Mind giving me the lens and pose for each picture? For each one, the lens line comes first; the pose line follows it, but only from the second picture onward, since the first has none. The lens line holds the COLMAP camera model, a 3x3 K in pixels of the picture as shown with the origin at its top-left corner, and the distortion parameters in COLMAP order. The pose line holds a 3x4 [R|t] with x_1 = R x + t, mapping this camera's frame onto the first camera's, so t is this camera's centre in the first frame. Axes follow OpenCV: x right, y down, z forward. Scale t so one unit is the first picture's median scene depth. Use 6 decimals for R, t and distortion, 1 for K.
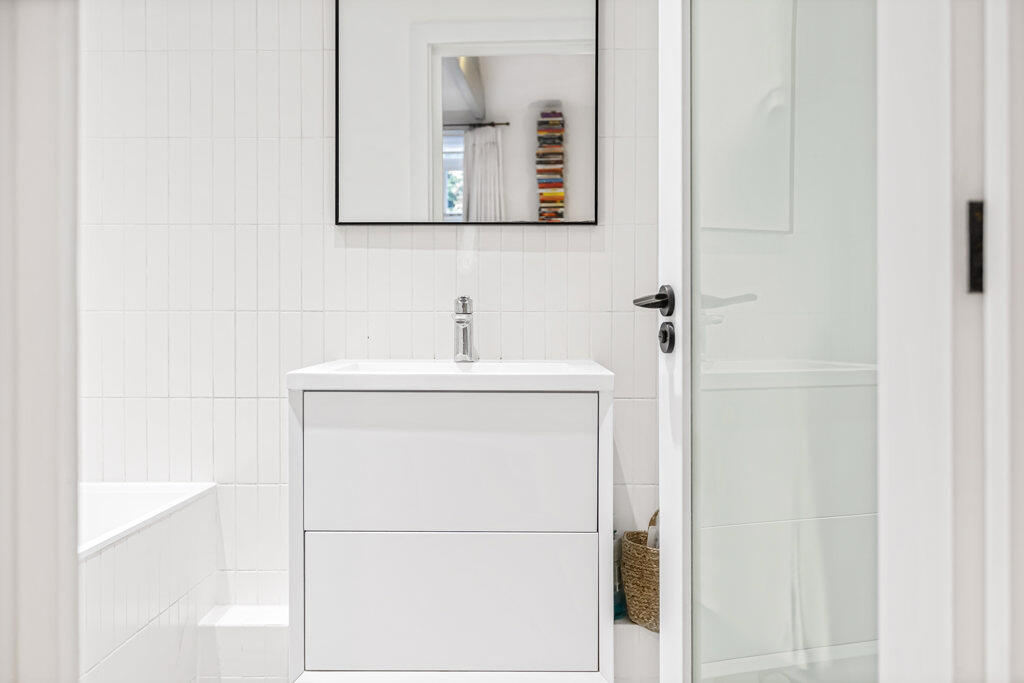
lens RADIAL K [[911.2, 0, 511.1], [0, 911.2, 340.6], [0, 0, 1]] dist [0.010361, 0.001119]
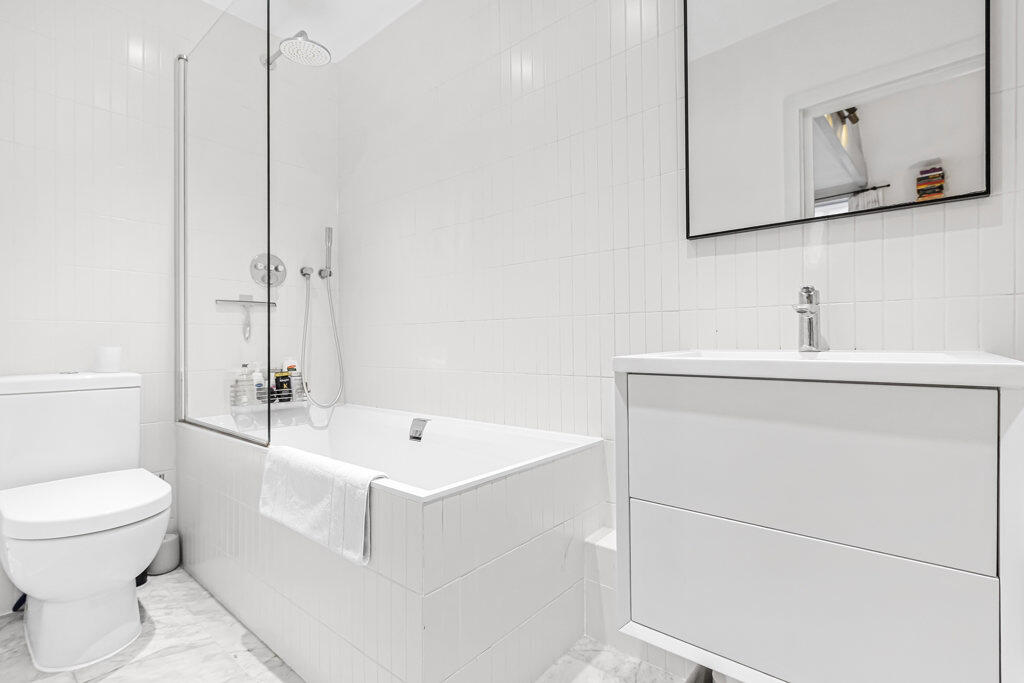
lens RADIAL K [[471.8, 0, 515.8], [0, 471.8, 345.3], [0, 0, 1]] dist [0.003414, -0.002037]
pose [[0.776873, -0.003437, -0.629648, 0.026293], [-0.000921, 0.999978, -0.006594, 0.019568], [0.629657, 0.005703, 0.776853, 0.362787]]
